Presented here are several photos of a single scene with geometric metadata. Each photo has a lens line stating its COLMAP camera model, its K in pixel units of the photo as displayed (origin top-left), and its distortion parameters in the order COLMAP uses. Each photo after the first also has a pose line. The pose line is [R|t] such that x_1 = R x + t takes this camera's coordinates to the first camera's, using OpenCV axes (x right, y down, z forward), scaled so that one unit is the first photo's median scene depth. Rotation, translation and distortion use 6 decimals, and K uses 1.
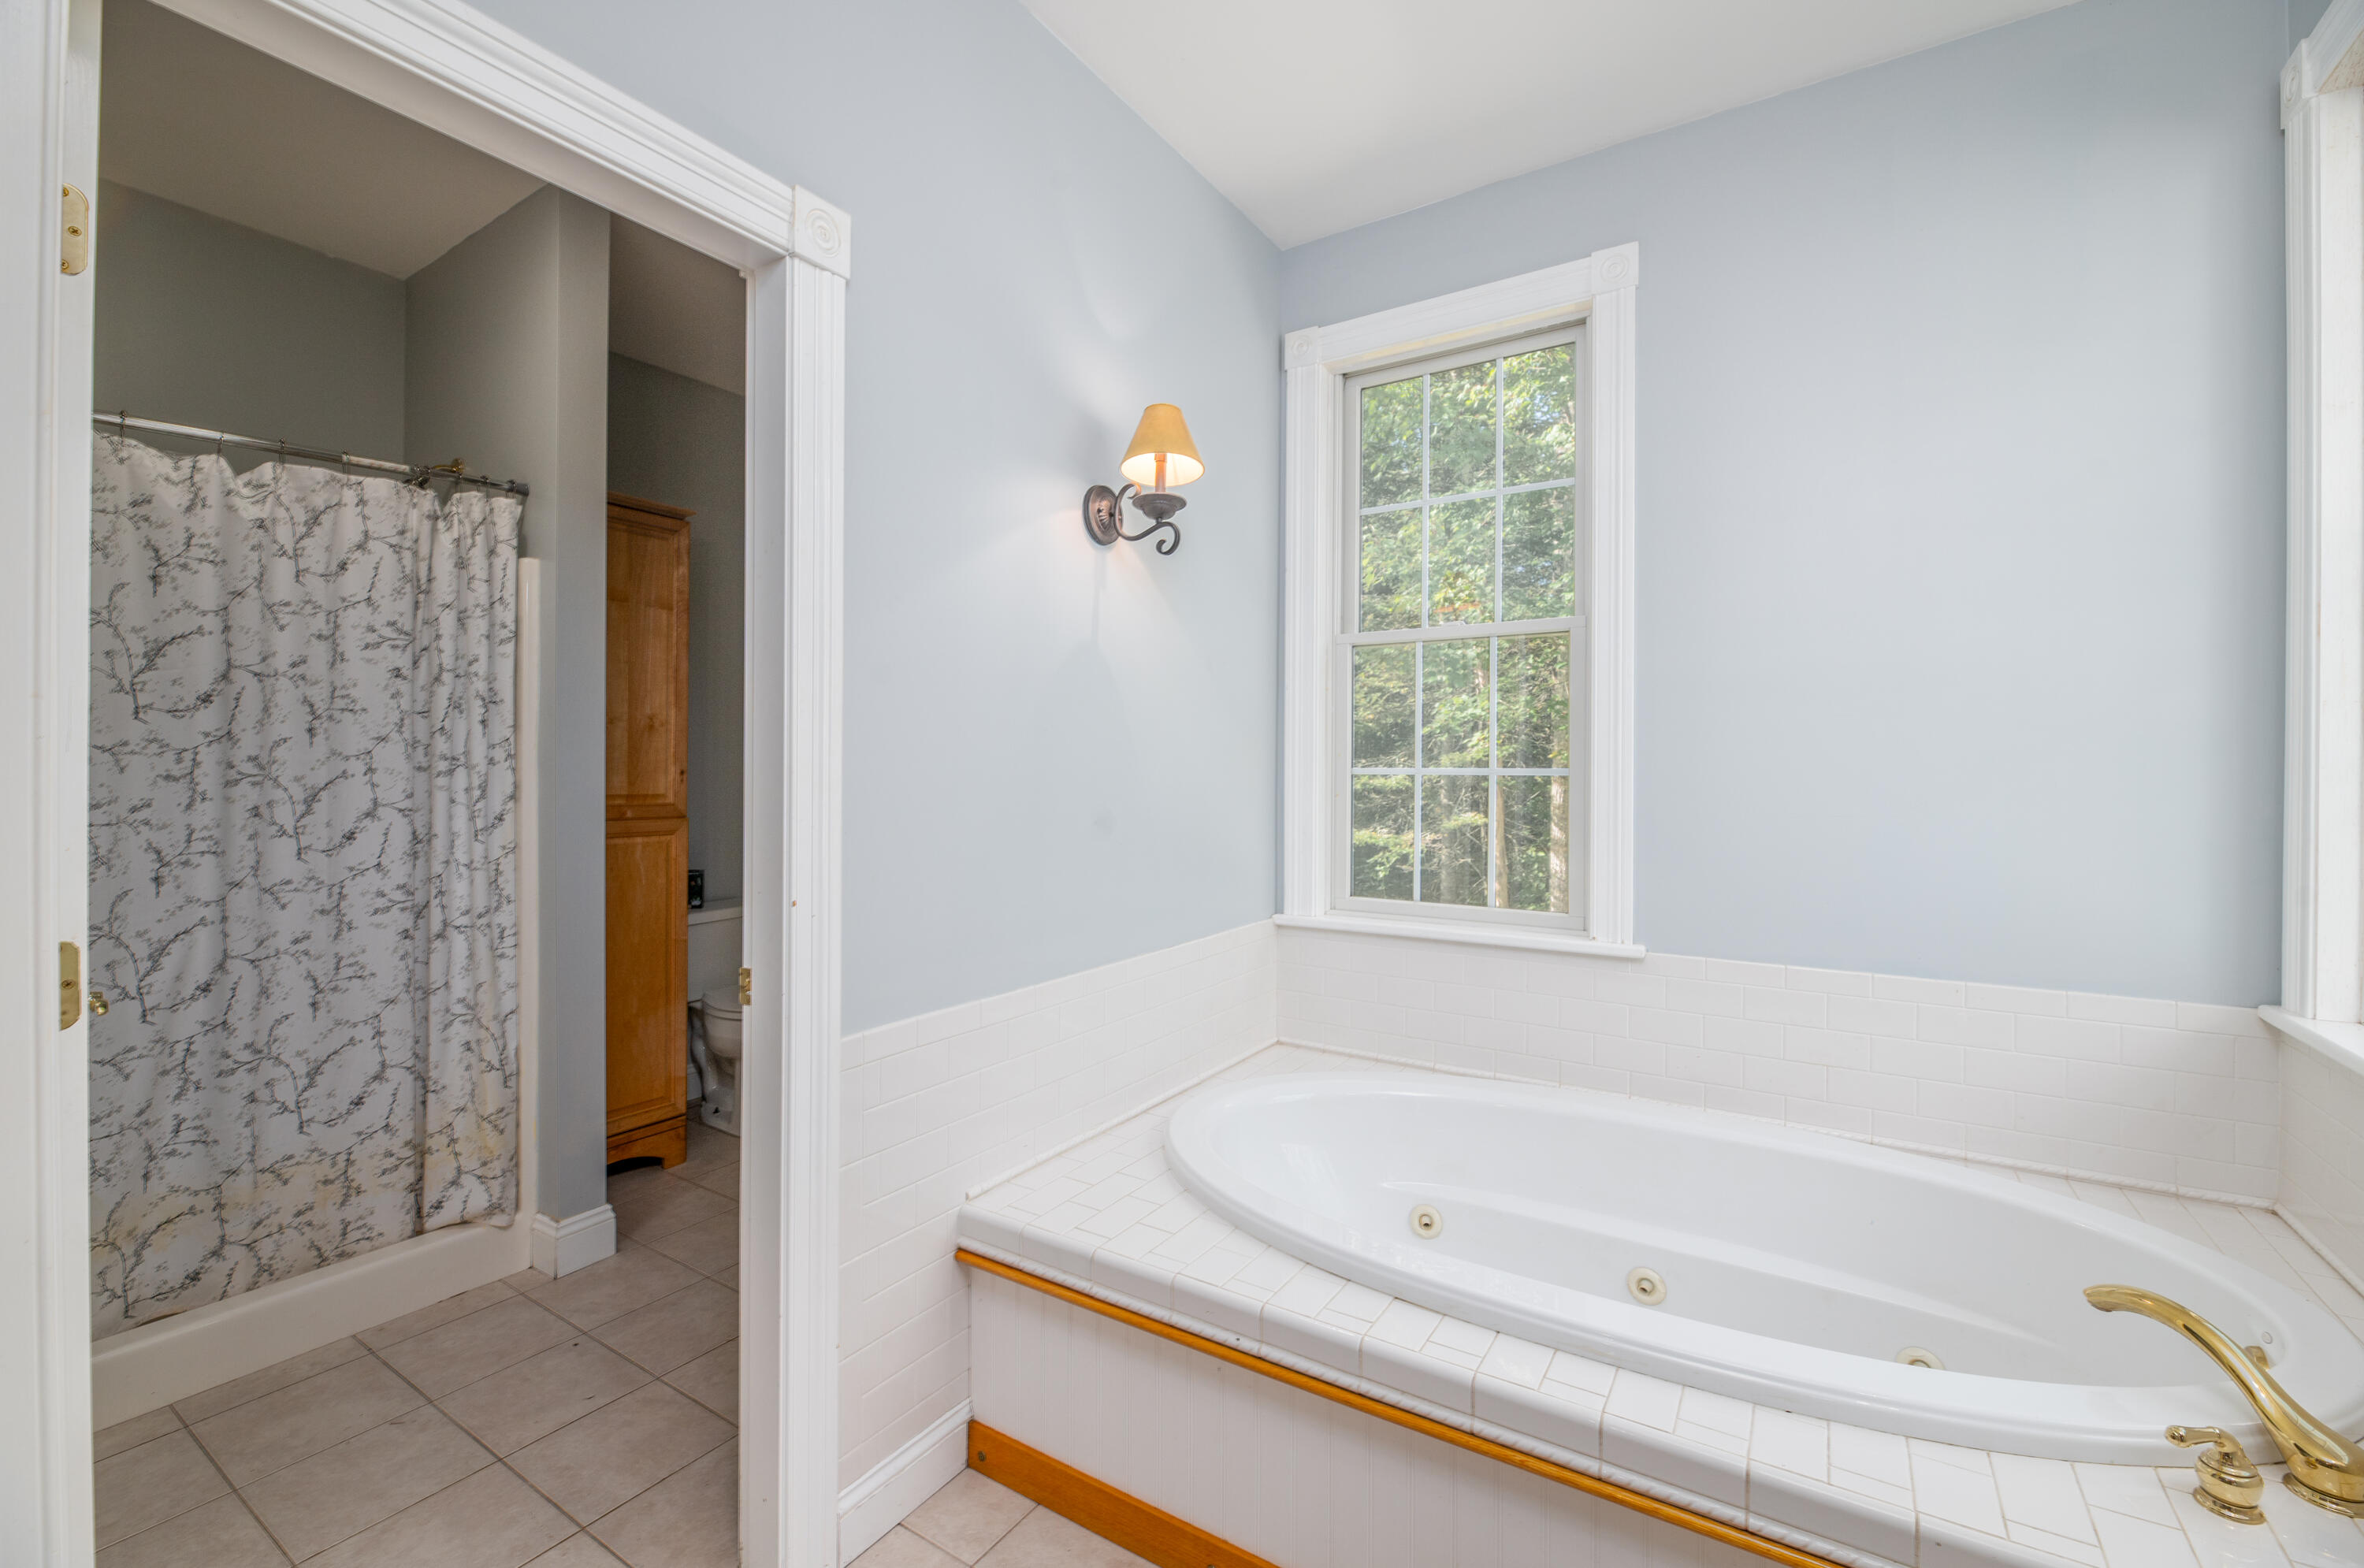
lens RADIAL K [[990.4, 0, 1182.7], [0, 990.4, 761.1], [0, 0, 1]] dist [0.001475, -0.005957]
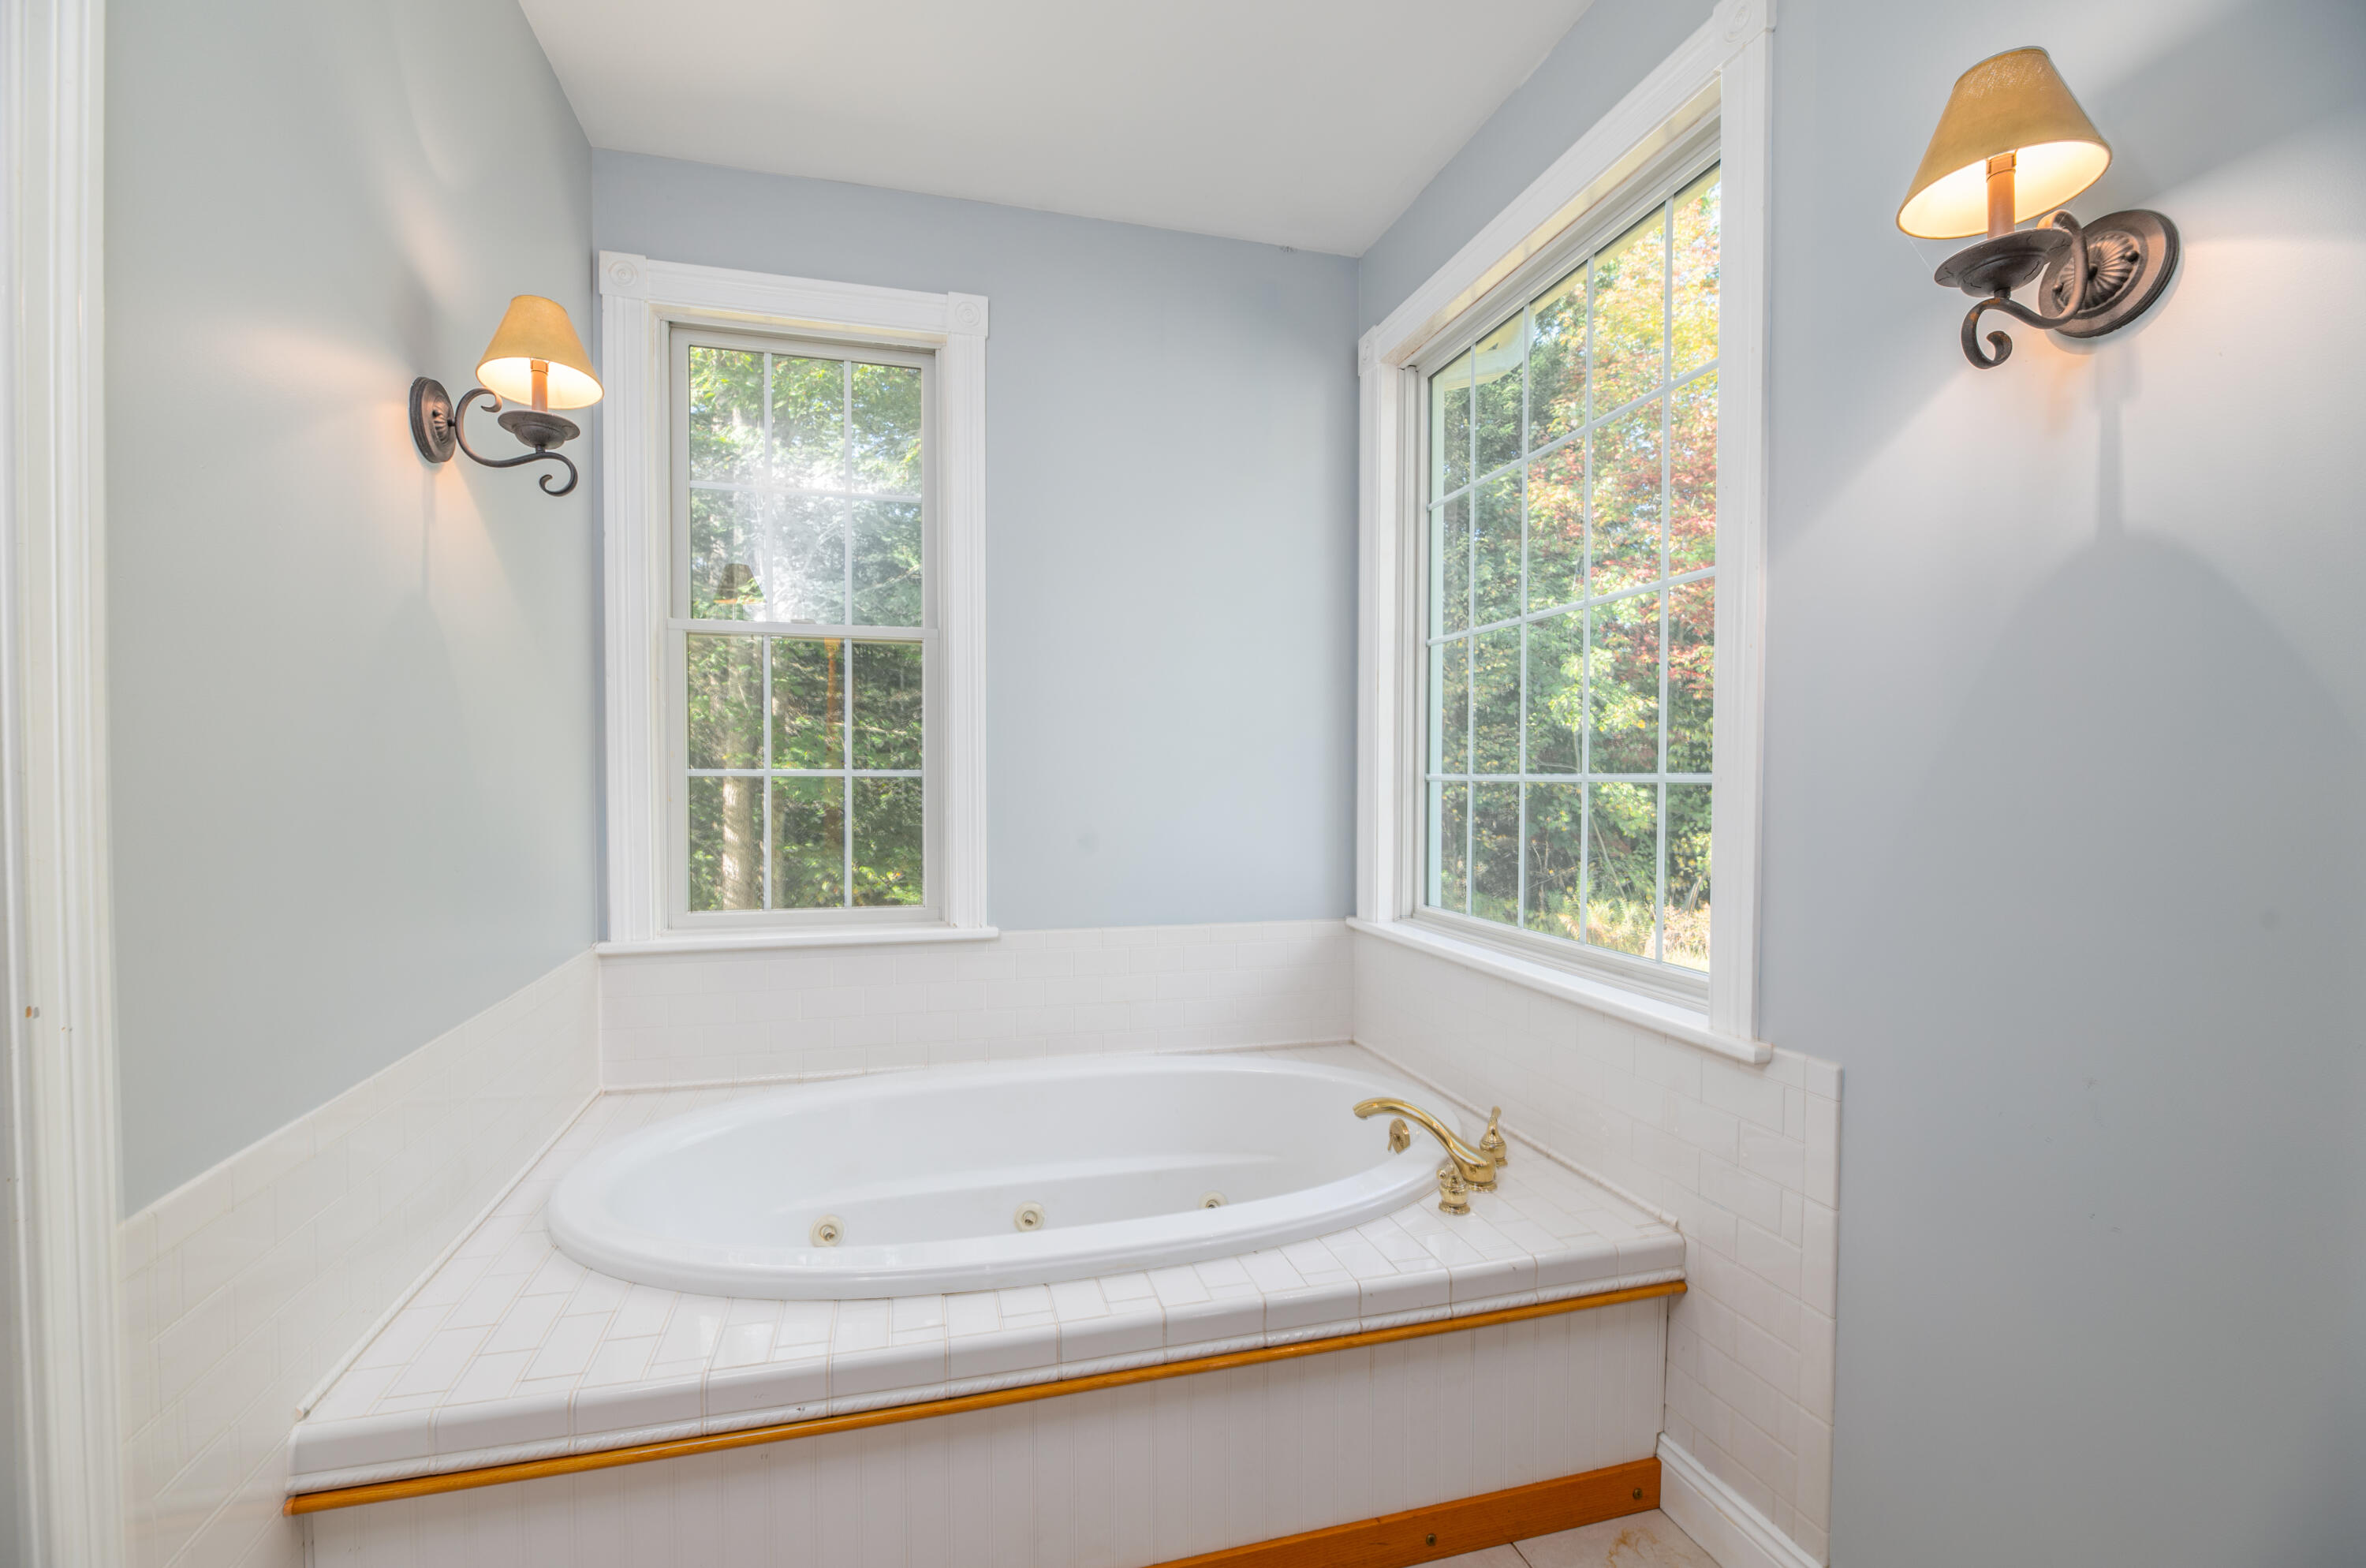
lens RADIAL K [[962.2, 0, 1183.0], [0, 962.2, 784.0], [0, 0, 1]] dist [-0.012673, -0.000369]
pose [[0.675196, -0.008311, 0.737592, -0.229359], [-0.007867, 0.999799, 0.018466, 0.001244], [-0.737596, -0.018271, 0.674995, 0.117746]]
